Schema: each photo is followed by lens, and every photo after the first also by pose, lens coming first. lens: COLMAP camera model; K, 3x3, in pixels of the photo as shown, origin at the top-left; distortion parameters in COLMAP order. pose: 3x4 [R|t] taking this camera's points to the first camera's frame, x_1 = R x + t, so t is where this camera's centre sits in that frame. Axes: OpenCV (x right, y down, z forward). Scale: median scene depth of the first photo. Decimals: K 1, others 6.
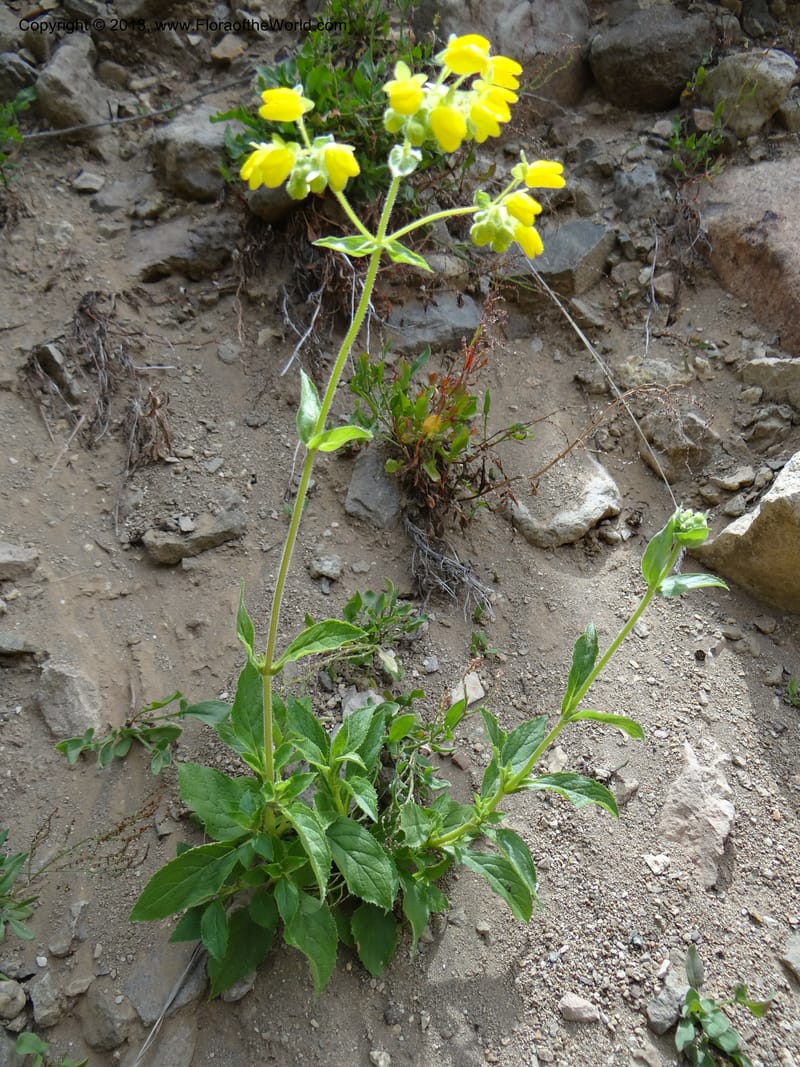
lens RADIAL K [[927.0, 0, 398.3], [0, 927.0, 536.3], [0, 0, 1]] dist [0.017006, 0.017647]
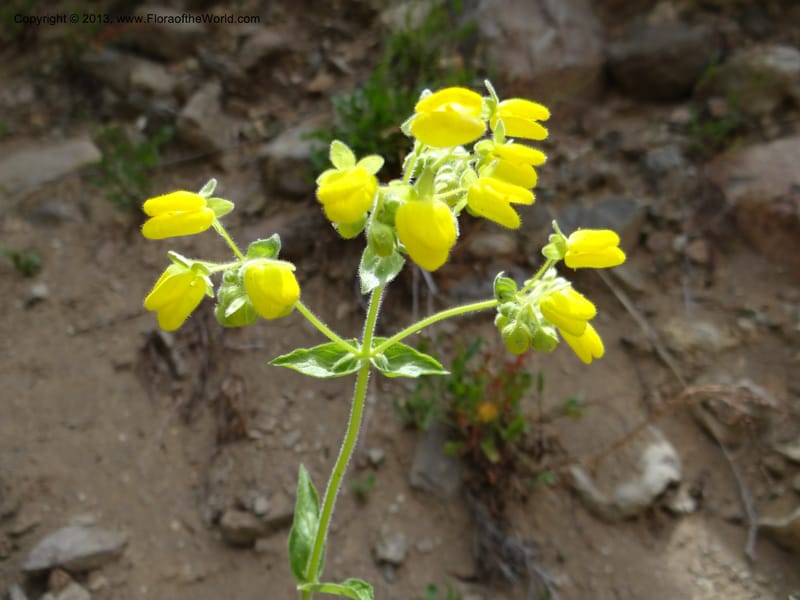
lens RADIAL K [[652.7, 0, 390.2], [0, 652.7, 287.8], [0, 0, 1]] dist [0.007222, -0.002938]
pose [[0.990482, -0.043112, -0.130715, 0.025222], [0.022210, 0.987296, -0.157332, -0.120790], [0.135837, 0.152931, 0.978857, 0.211298]]
